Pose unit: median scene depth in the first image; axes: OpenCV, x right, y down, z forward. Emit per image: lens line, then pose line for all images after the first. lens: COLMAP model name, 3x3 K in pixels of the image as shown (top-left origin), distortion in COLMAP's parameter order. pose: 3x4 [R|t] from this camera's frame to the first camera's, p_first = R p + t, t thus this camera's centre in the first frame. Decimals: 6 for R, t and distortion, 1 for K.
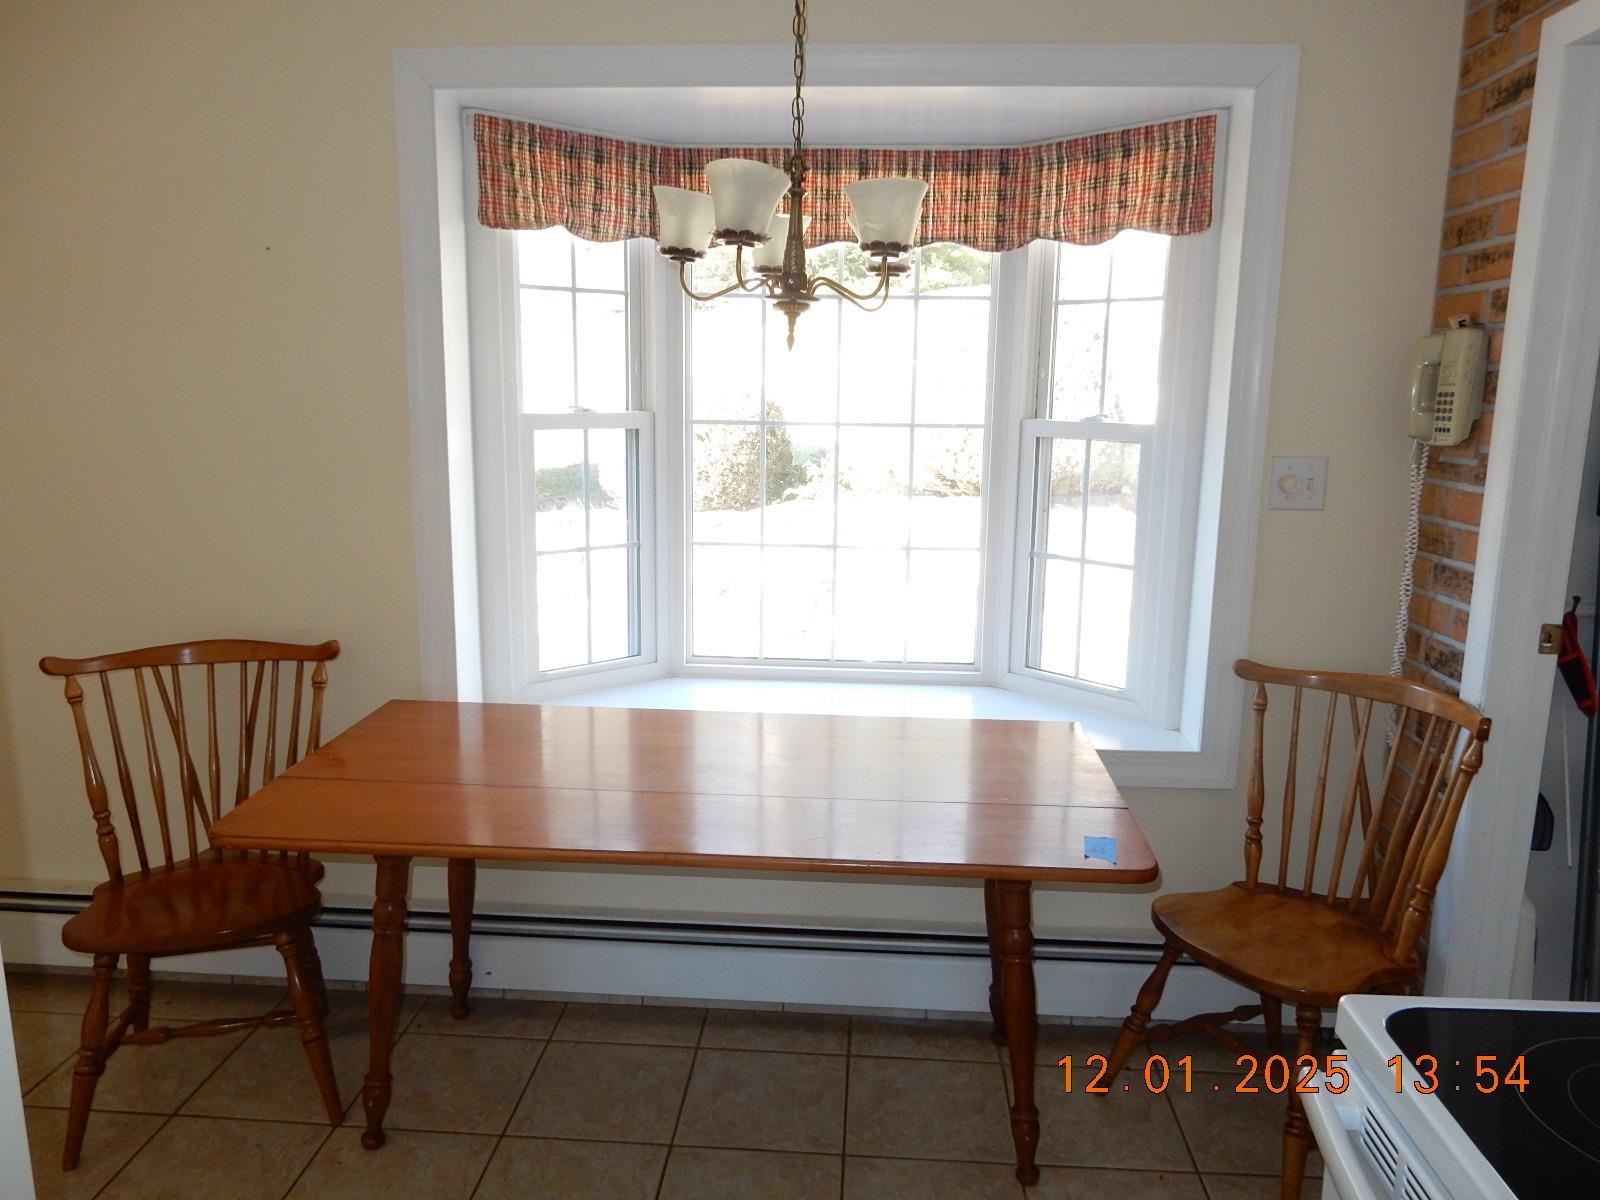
lens RADIAL K [[1191.6, 0, 800.0], [0, 1191.6, 600.0], [0, 0, 1]] dist [0.057805, -0.079292]
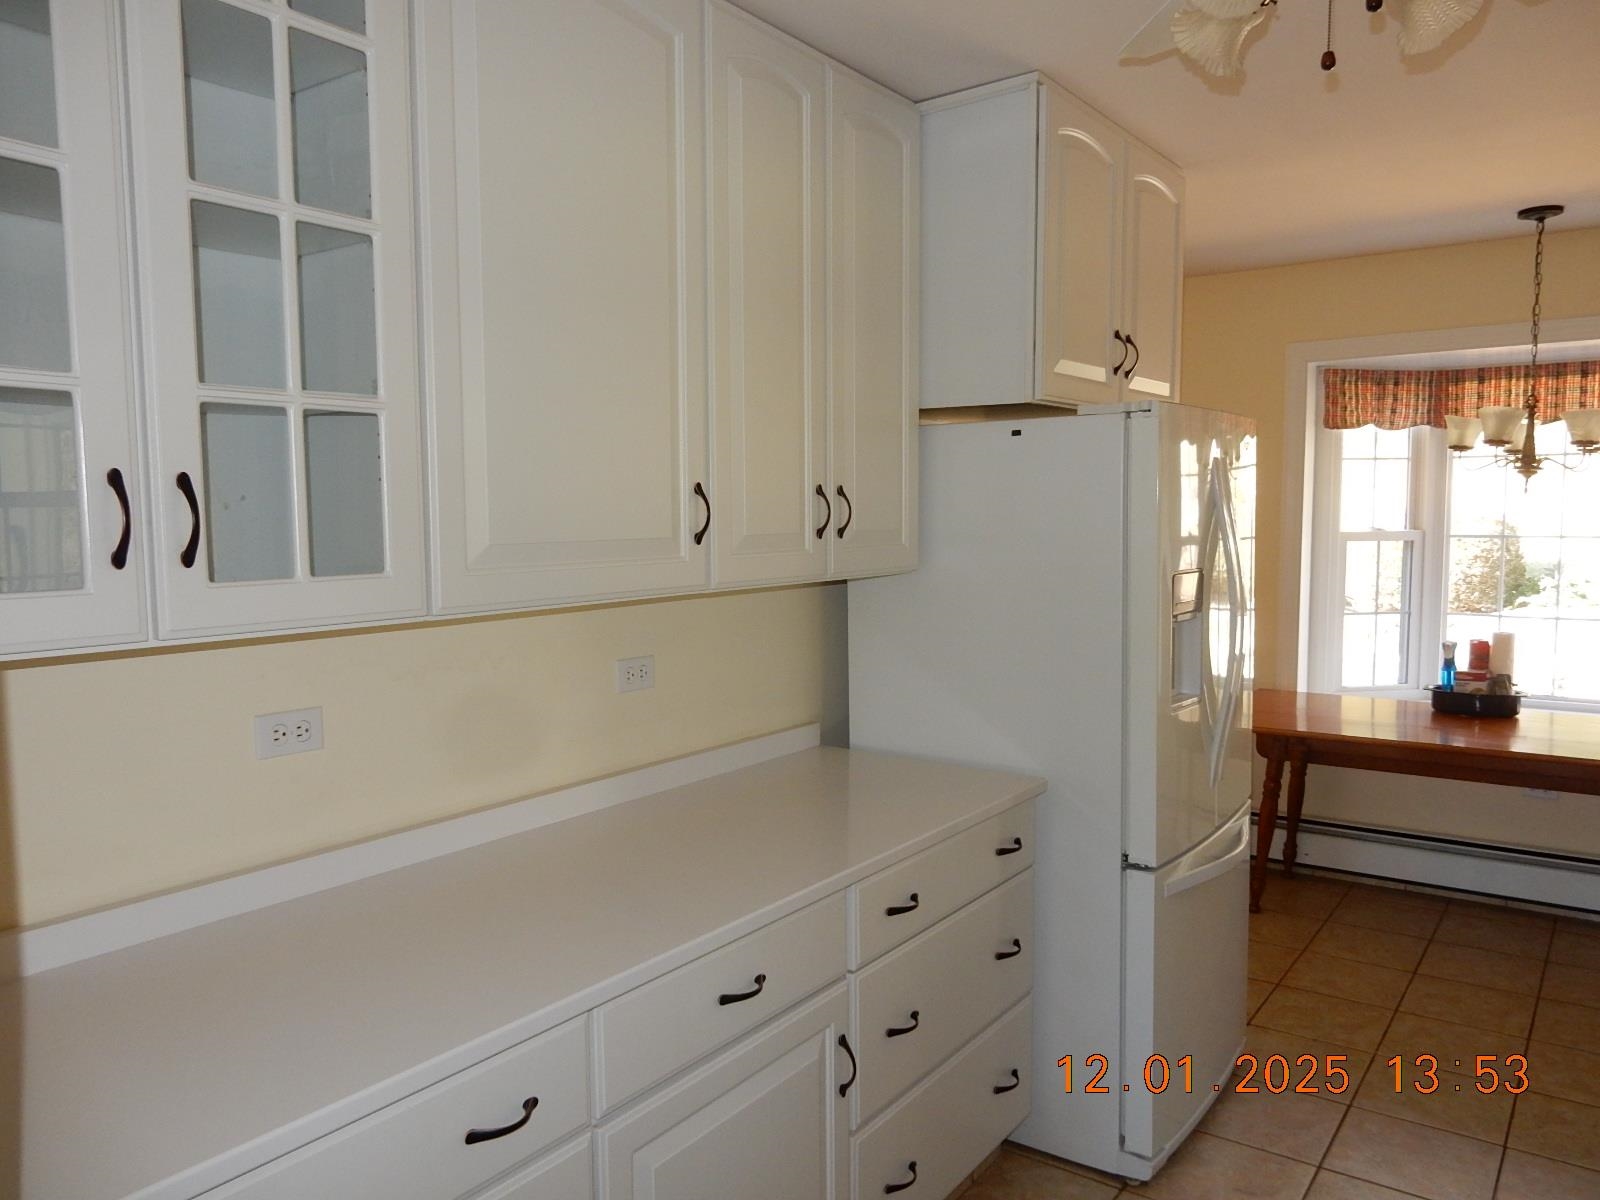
lens RADIAL K [[1191.6, 0, 800.0], [0, 1191.6, 600.0], [0, 0, 1]] dist [0.057805, -0.079292]
pose [[0.852932, 0.023722, -0.521483, 0.007404], [-0.077028, 0.993751, -0.080780, 0.138653], [0.516308, 0.109069, 0.849430, -0.844810]]
